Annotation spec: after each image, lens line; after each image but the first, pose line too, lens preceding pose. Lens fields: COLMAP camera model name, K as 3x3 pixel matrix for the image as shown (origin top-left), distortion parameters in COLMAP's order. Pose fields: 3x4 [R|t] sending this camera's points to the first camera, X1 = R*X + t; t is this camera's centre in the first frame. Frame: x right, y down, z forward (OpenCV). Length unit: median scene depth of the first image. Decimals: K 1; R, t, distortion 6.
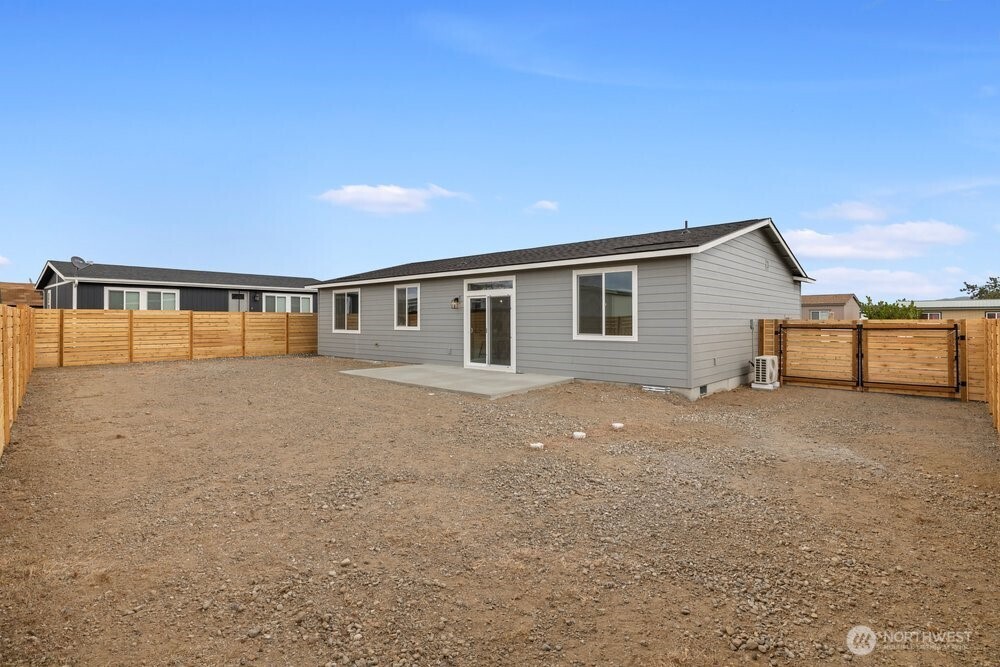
lens RADIAL K [[487.6, 0, 491.4], [0, 487.6, 329.8], [0, 0, 1]] dist [-0.001980, -0.000135]
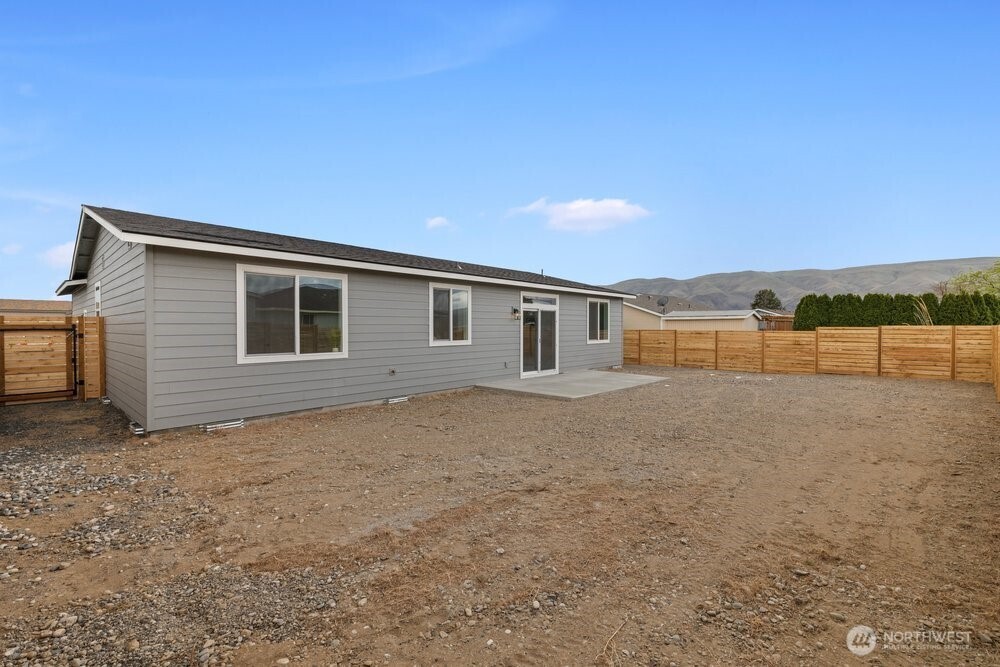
lens RADIAL K [[432.8, 0, 499.7], [0, 432.8, 320.3], [0, 0, 1]] dist [0.098204, 0.000014]
pose [[0.003095, 0.009829, 0.999947, -0.881158], [0.012955, 0.999867, -0.009869, -0.031787], [-0.999911, 0.012985, 0.002967, 0.959639]]
